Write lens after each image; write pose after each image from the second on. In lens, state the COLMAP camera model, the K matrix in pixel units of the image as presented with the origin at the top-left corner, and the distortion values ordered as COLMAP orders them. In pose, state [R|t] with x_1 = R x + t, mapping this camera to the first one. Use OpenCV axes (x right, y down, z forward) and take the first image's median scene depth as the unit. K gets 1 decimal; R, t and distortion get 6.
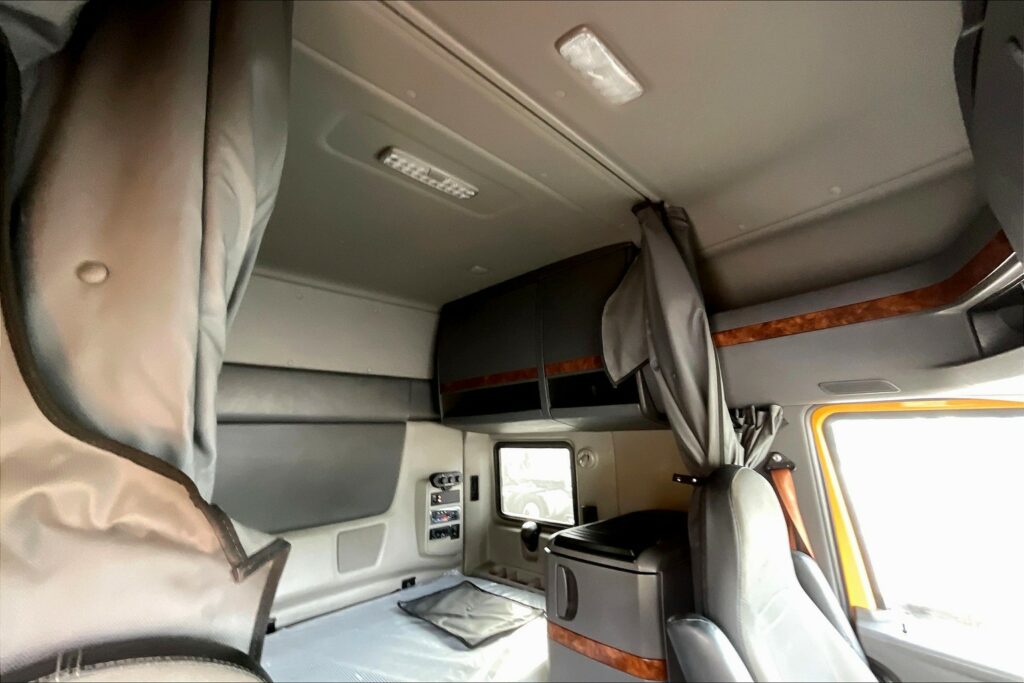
lens RADIAL K [[414.3, 0, 511.6], [0, 414.3, 339.0], [0, 0, 1]] dist [0.000500, 0.000713]
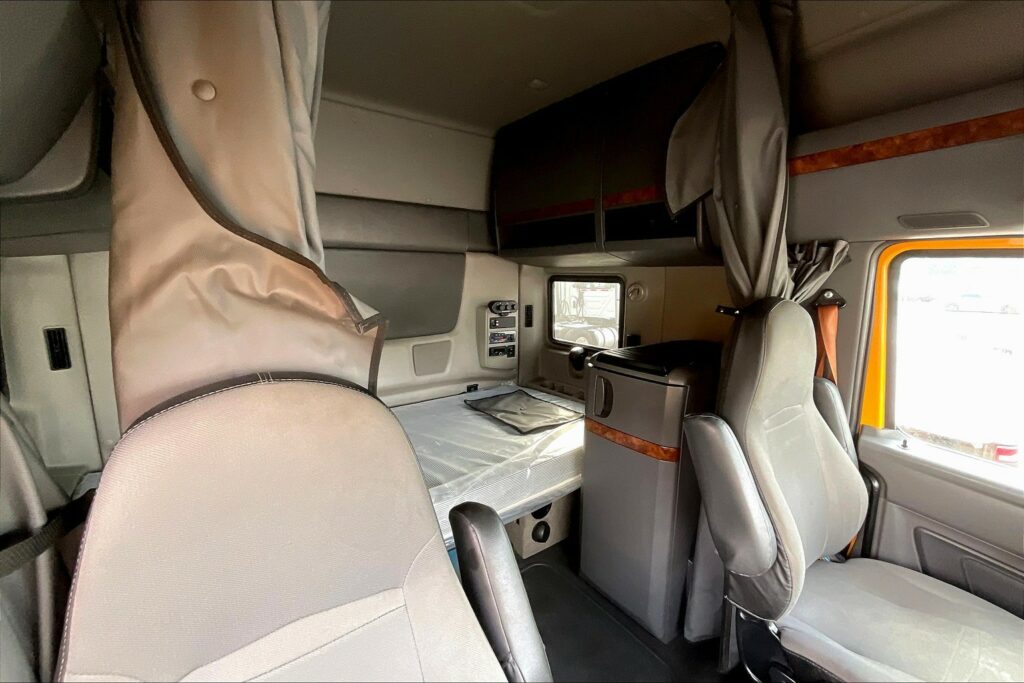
lens RADIAL K [[414.3, 0, 511.6], [0, 414.3, 339.7], [0, 0, 1]] dist [0.000500, 0.000713]
pose [[0.990631, 0.055438, -0.124809, 0.011891], [-0.004557, 0.926809, 0.375504, 0.015411], [0.136491, -0.371417, 0.918379, -0.069618]]
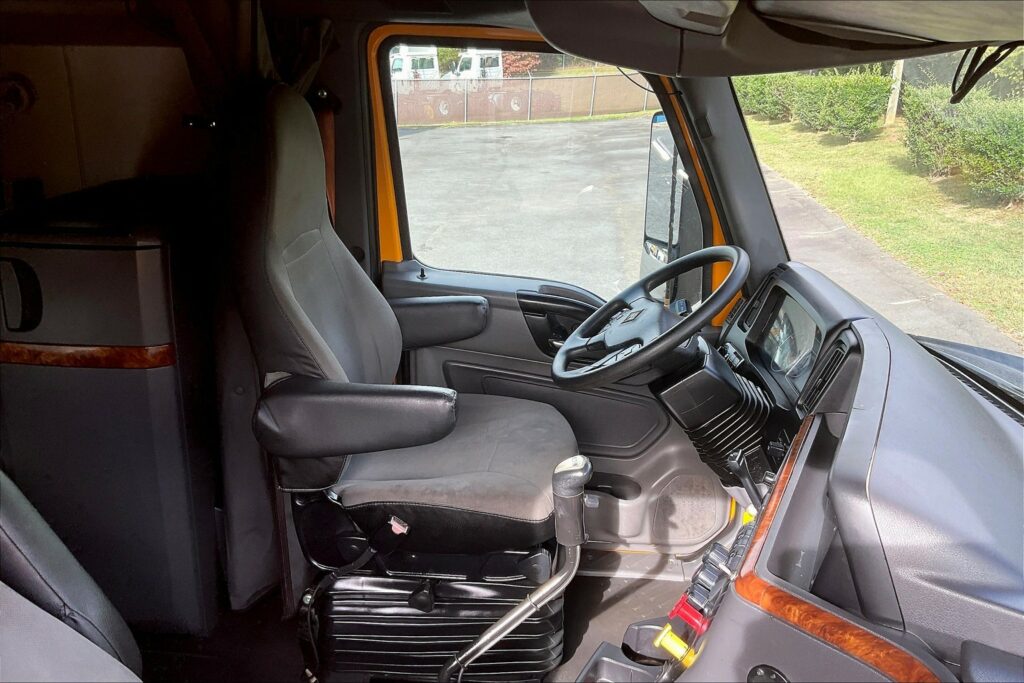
lens RADIAL K [[876.8, 0, 508.0], [0, 876.8, 351.1], [0, 0, 1]] dist [0.085958, -0.161163]
pose [[0.749847, -0.162948, 0.641231, -0.216455], [-0.176105, 0.885075, 0.430847, -0.050367], [-0.637743, -0.435994, 0.634975, -0.447292]]
